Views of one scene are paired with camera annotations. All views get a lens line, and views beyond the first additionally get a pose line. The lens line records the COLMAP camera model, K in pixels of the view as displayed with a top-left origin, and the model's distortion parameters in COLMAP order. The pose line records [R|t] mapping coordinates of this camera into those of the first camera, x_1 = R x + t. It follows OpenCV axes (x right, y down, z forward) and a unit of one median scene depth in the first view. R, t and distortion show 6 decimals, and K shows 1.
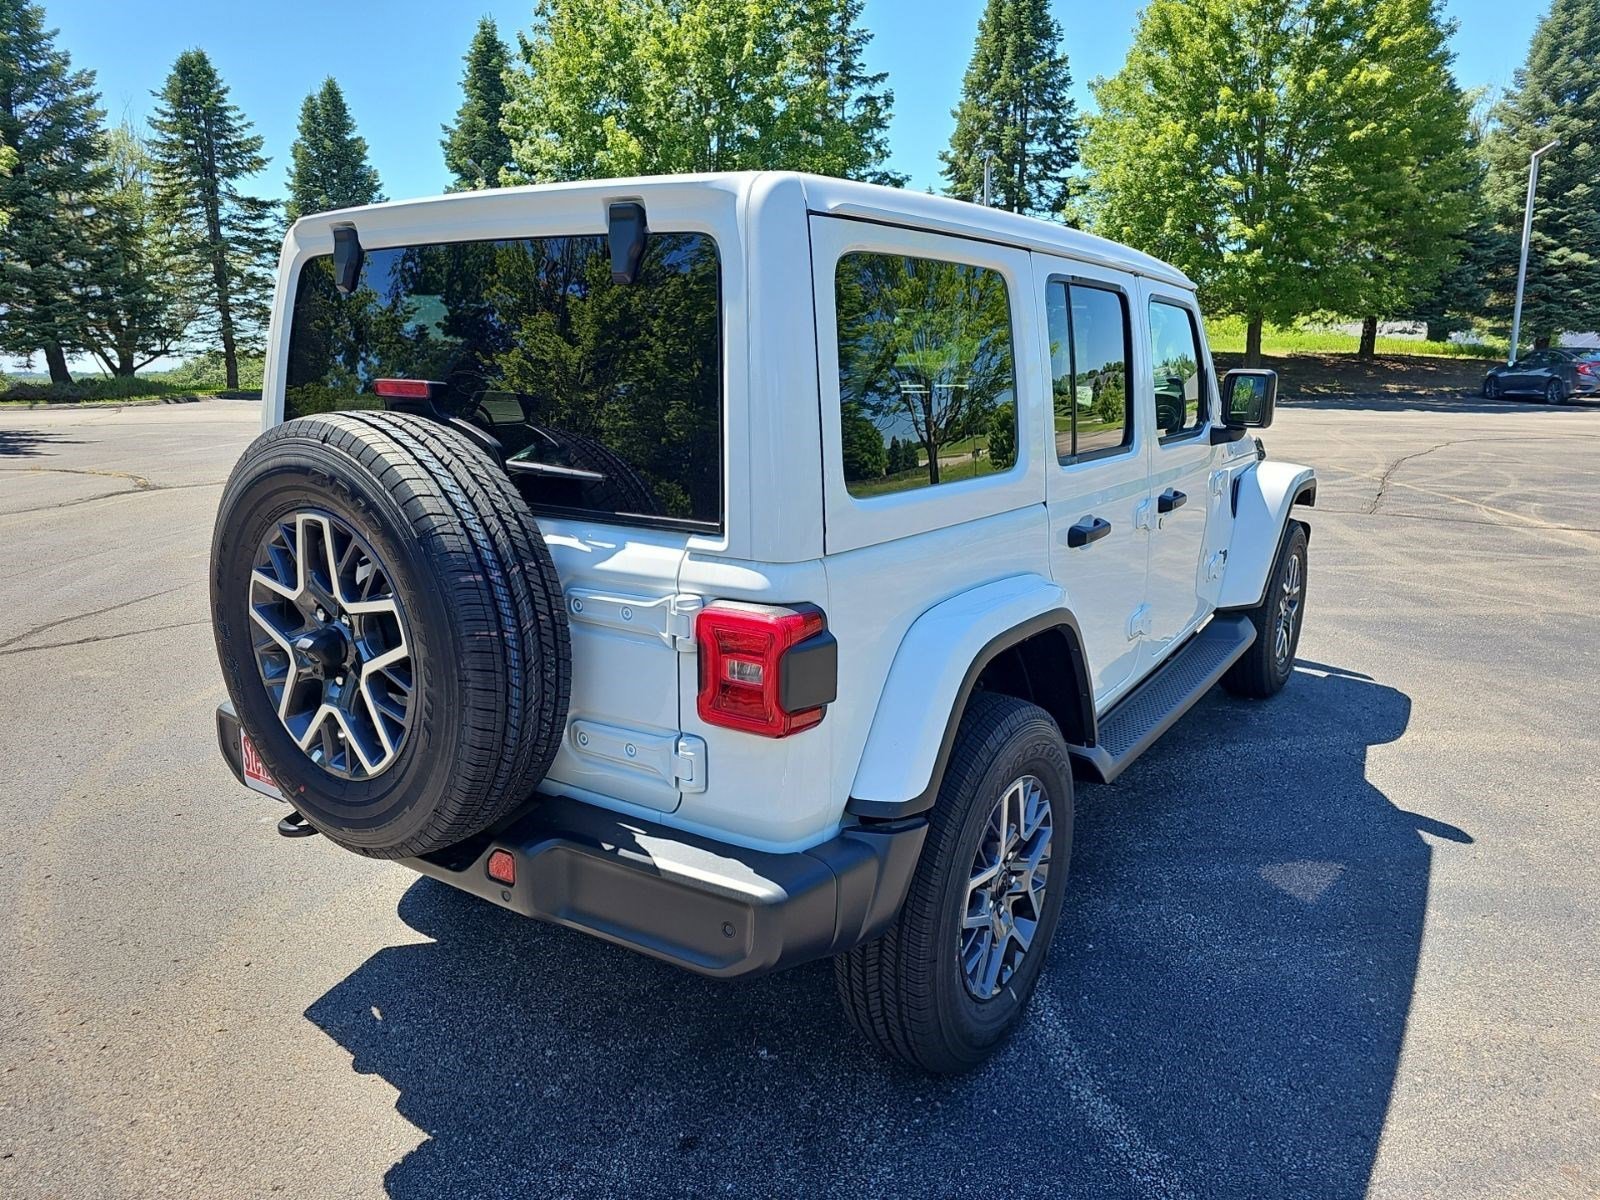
lens RADIAL K [[1088.7, 0, 804.0], [0, 1088.7, 596.9], [0, 0, 1]] dist [0.045903, -0.041675]
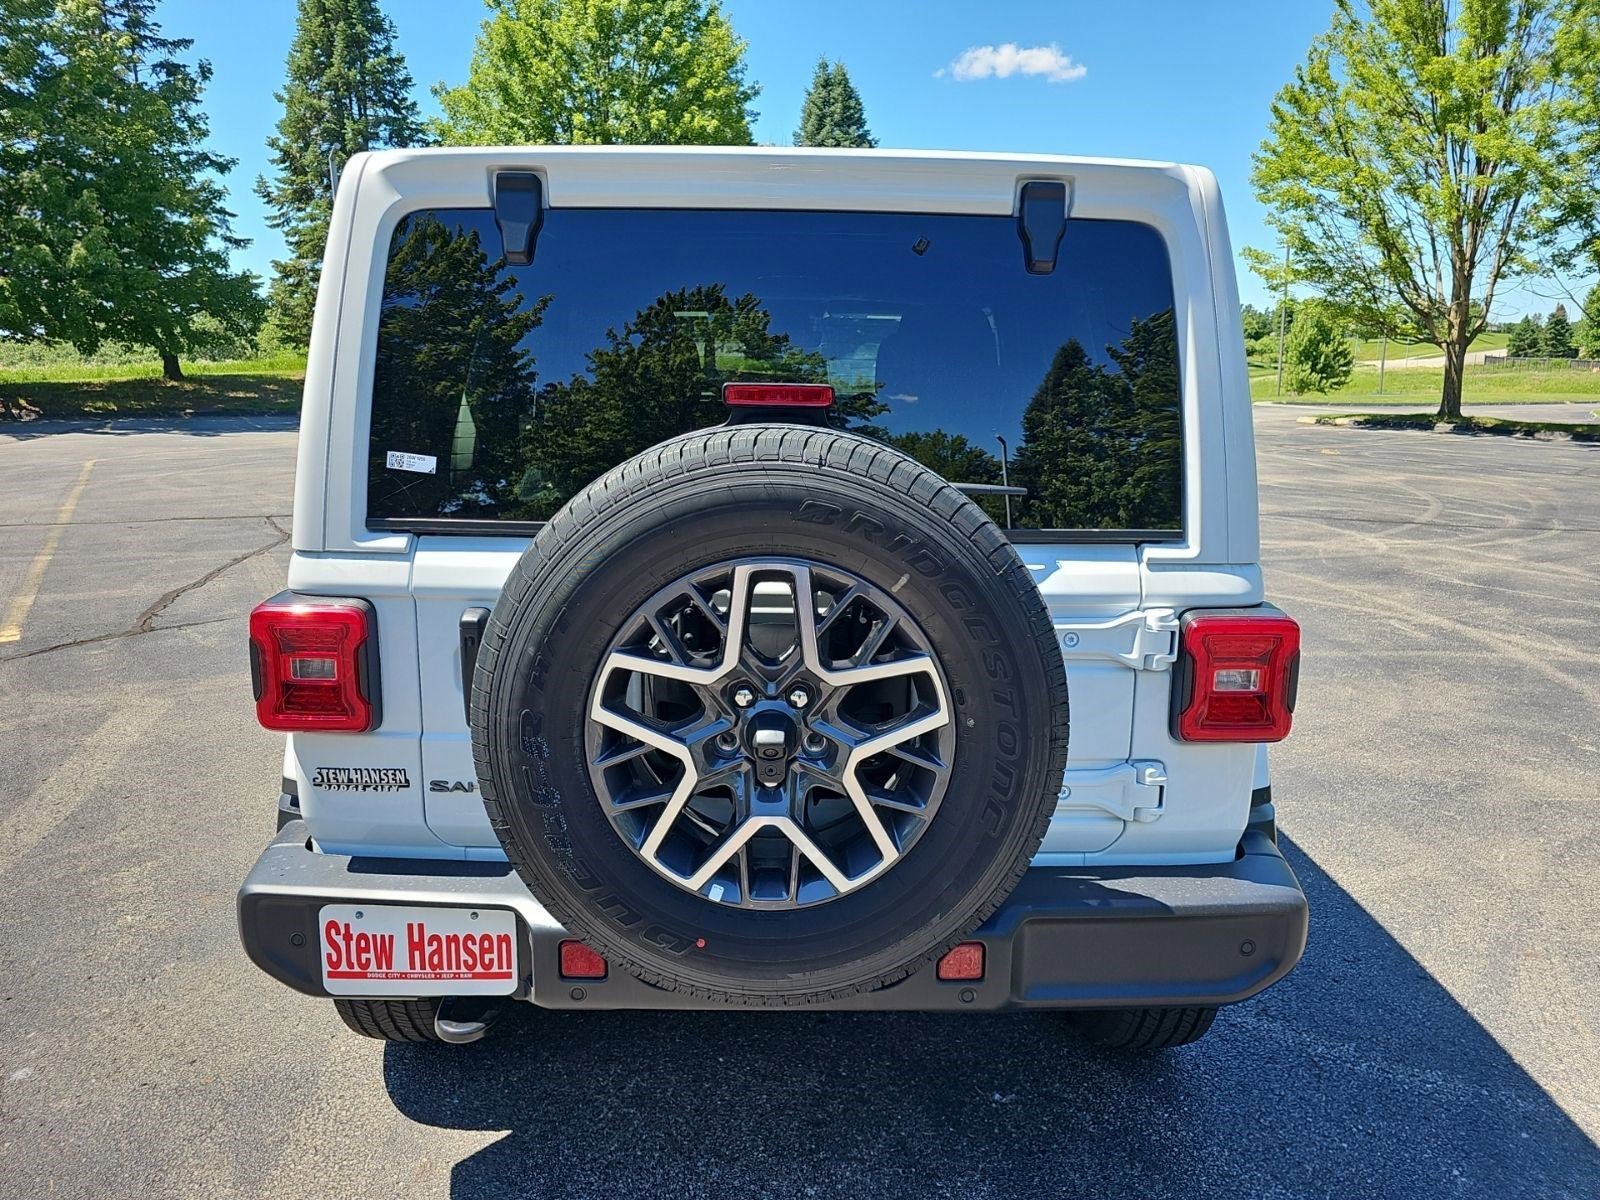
lens RADIAL K [[1088.7, 0, 807.4], [0, 1088.7, 592.4], [0, 0, 1]] dist [0.045903, -0.041675]
pose [[0.819699, -0.108899, 0.562348, -0.620099], [0.117192, 0.992878, 0.021447, -0.050201], [-0.560678, 0.048323, 0.826623, 0.277333]]
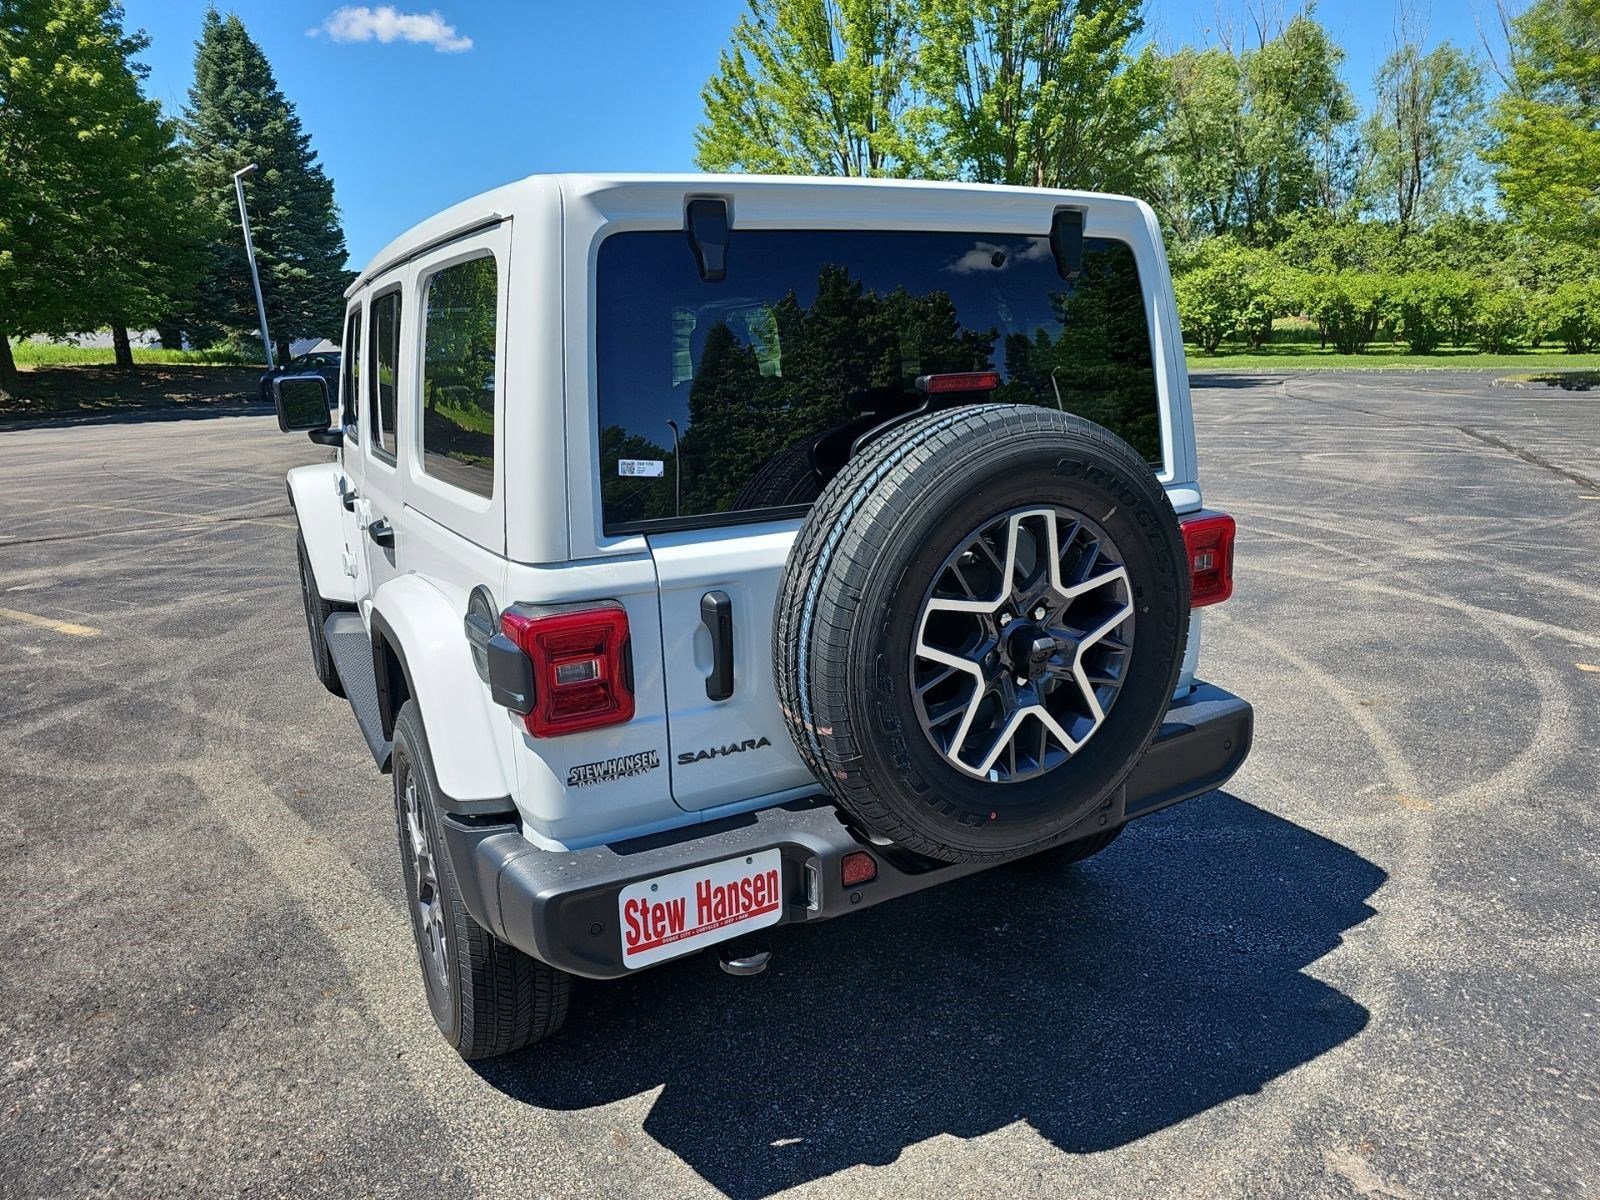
lens RADIAL K [[1088.7, 0, 796.0], [0, 1088.7, 593.7], [0, 0, 1]] dist [0.045903, -0.041675]
pose [[0.450262, -0.223468, 0.864480, -1.021189], [0.233466, 0.963959, 0.127583, -0.128957], [-0.861834, 0.144381, 0.486207, 0.529367]]
